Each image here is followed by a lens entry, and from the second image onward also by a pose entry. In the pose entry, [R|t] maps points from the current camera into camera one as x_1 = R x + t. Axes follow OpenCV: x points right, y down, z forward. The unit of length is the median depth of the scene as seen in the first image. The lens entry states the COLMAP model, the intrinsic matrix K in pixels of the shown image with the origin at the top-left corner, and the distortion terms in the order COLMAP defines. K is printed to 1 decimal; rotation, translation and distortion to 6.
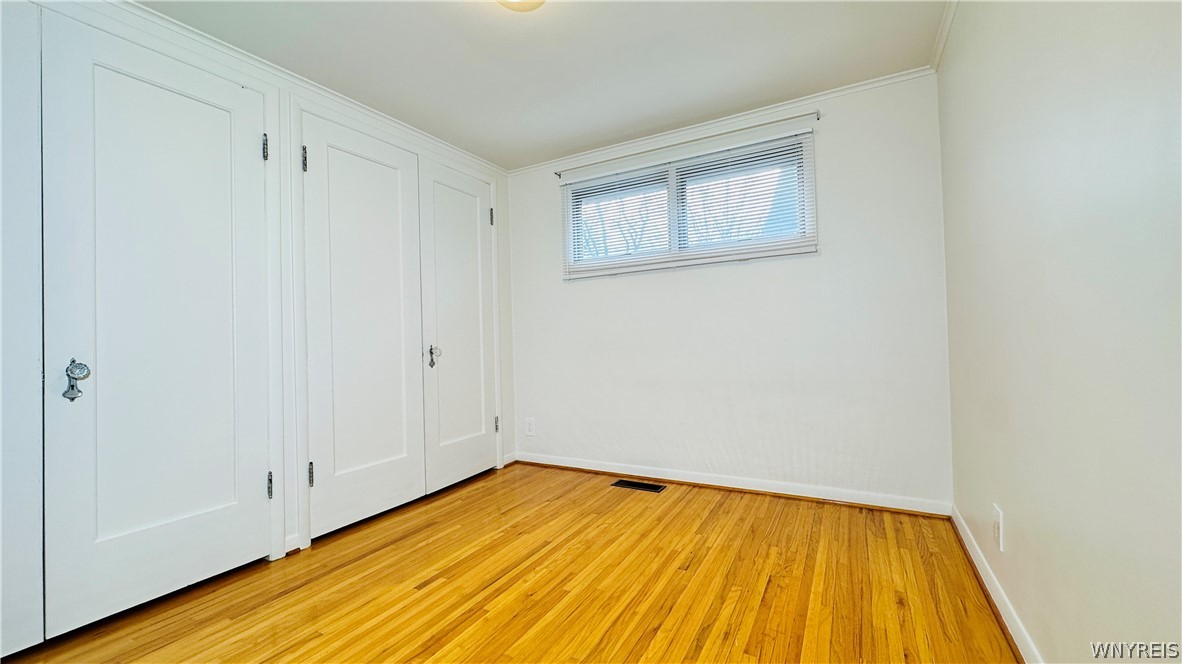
lens RADIAL K [[469.9, 0, 586.4], [0, 469.9, 330.8], [0, 0, 1]] dist [0.001880, 0.000085]
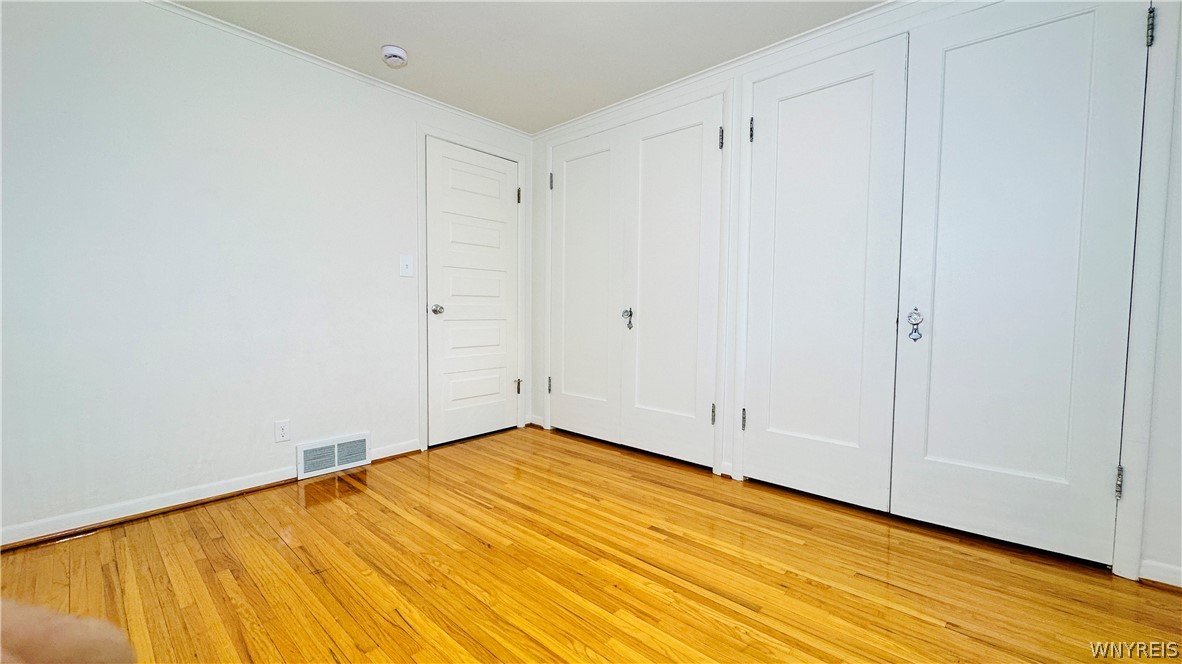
lens RADIAL K [[469.9, 0, 594.2], [0, 469.9, 331.6], [0, 0, 1]] dist [0.001880, 0.000085]
pose [[-0.211145, 0.074627, -0.974602, 0.570728], [0.010753, 0.997198, 0.074027, 0.013126], [0.977396, 0.005150, -0.211356, 0.906465]]
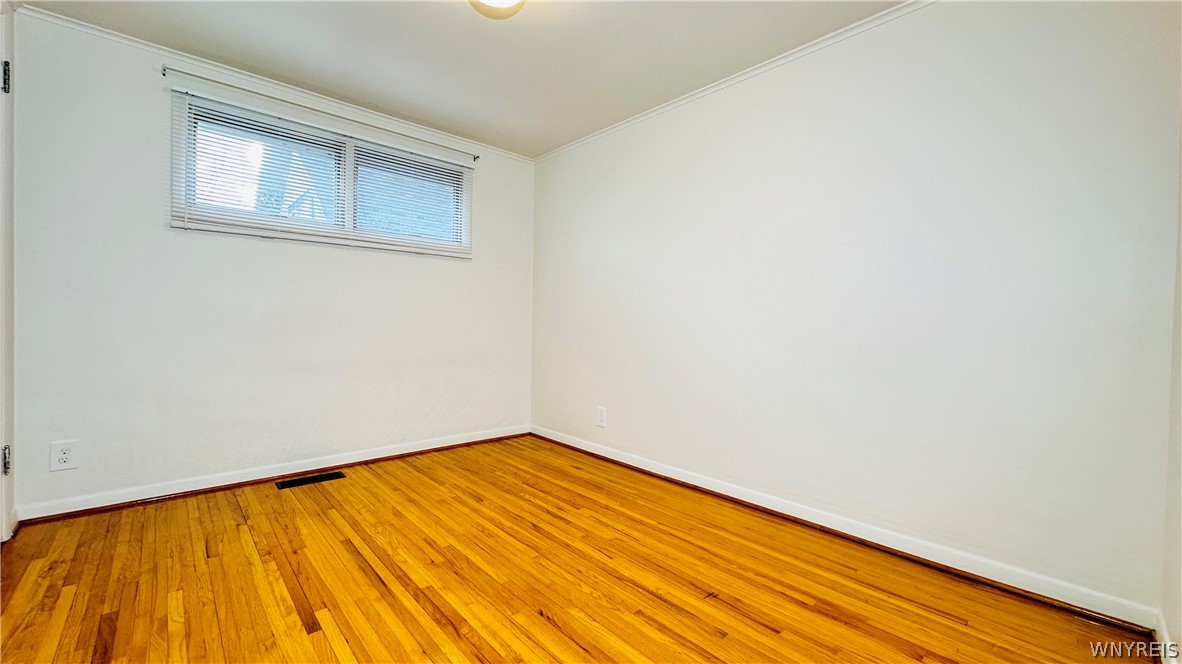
lens RADIAL K [[469.9, 0, 592.4], [0, 469.9, 333.9], [0, 0, 1]] dist [0.001880, 0.000085]
pose [[0.304763, 0.019055, 0.952237, -0.788397], [-0.037329, 0.999271, -0.008049, 0.048576], [-0.951696, -0.033093, 0.305252, 0.295069]]
